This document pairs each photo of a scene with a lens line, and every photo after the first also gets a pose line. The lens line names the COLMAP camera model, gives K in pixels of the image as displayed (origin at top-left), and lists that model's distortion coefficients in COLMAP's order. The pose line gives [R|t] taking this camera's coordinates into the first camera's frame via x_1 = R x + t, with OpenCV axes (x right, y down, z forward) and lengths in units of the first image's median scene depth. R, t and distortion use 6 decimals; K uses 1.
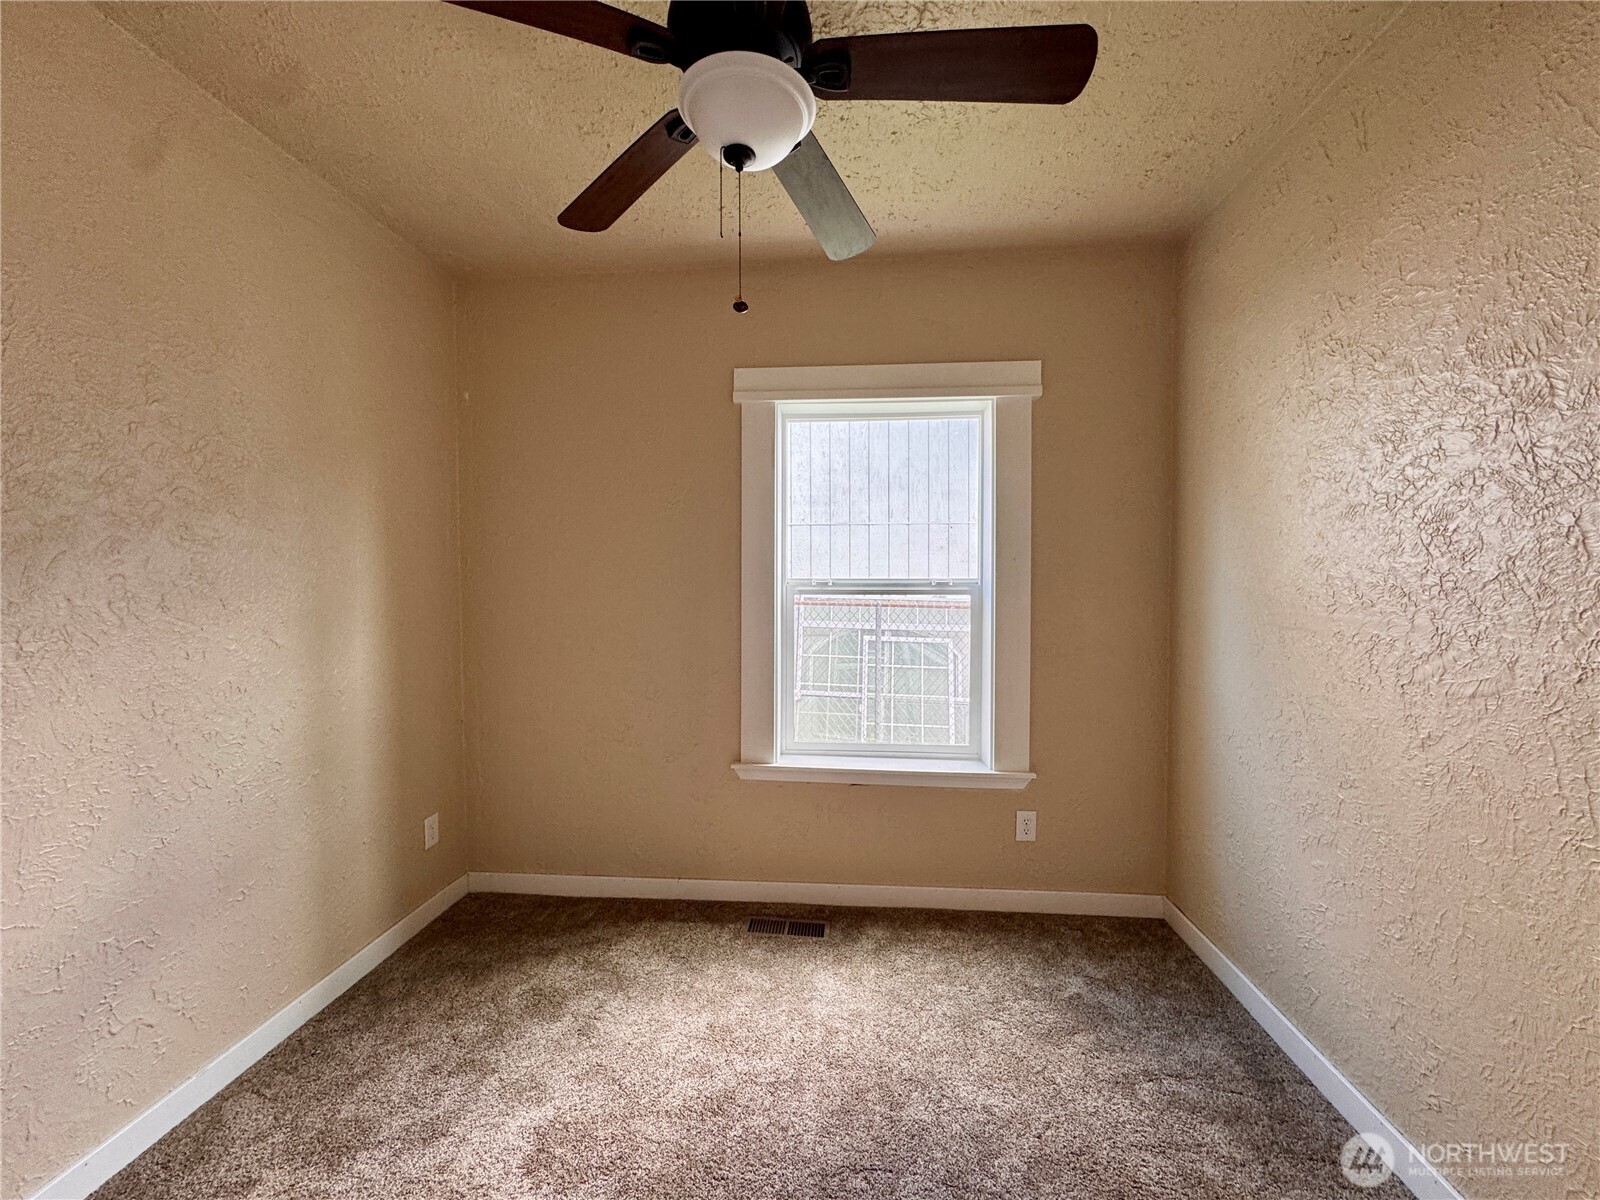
lens RADIAL K [[637.4, 0, 802.5], [0, 637.4, 597.5], [0, 0, 1]] dist [-0.003587, 0.000978]
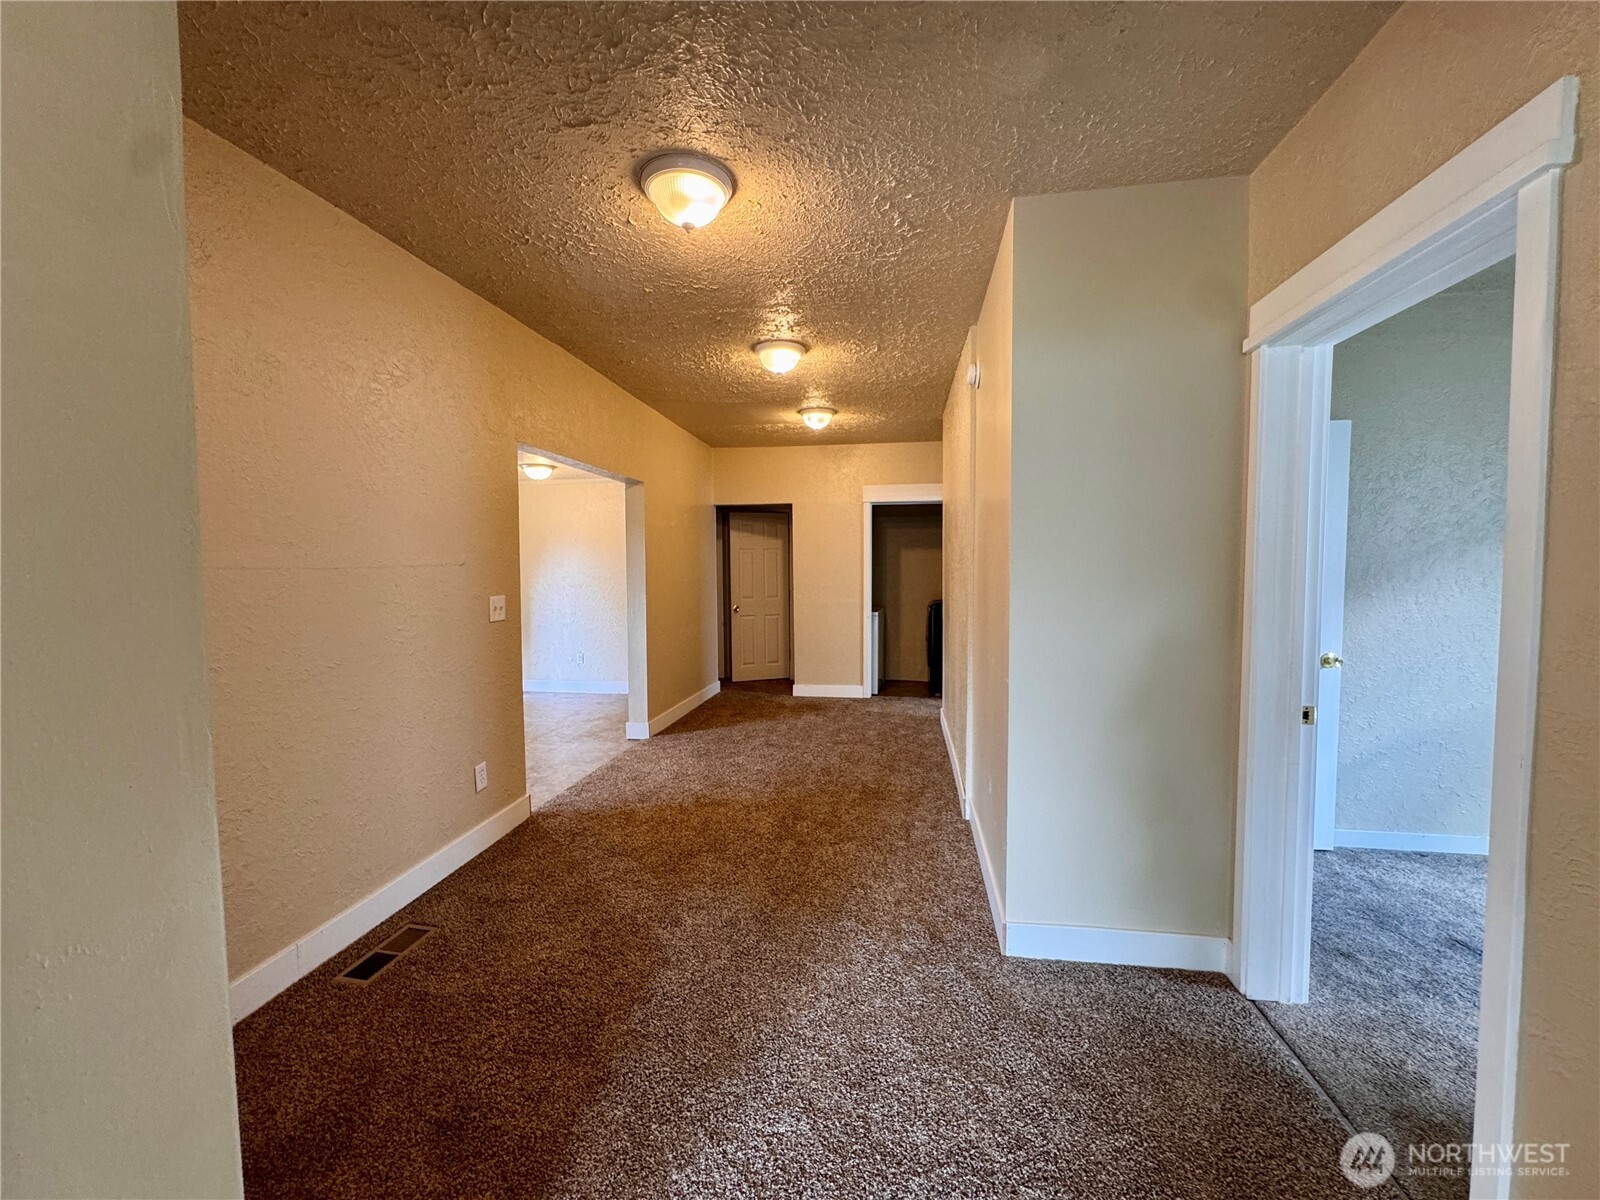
lens RADIAL K [[637.4, 0, 805.0], [0, 637.4, 602.0], [0, 0, 1]] dist [-0.003587, 0.000978]
pose [[-0.079810, 0.044417, -0.995820, 1.161794], [-0.034737, 0.998276, 0.047310, 0.051538], [0.996205, 0.038368, -0.078129, -0.964295]]
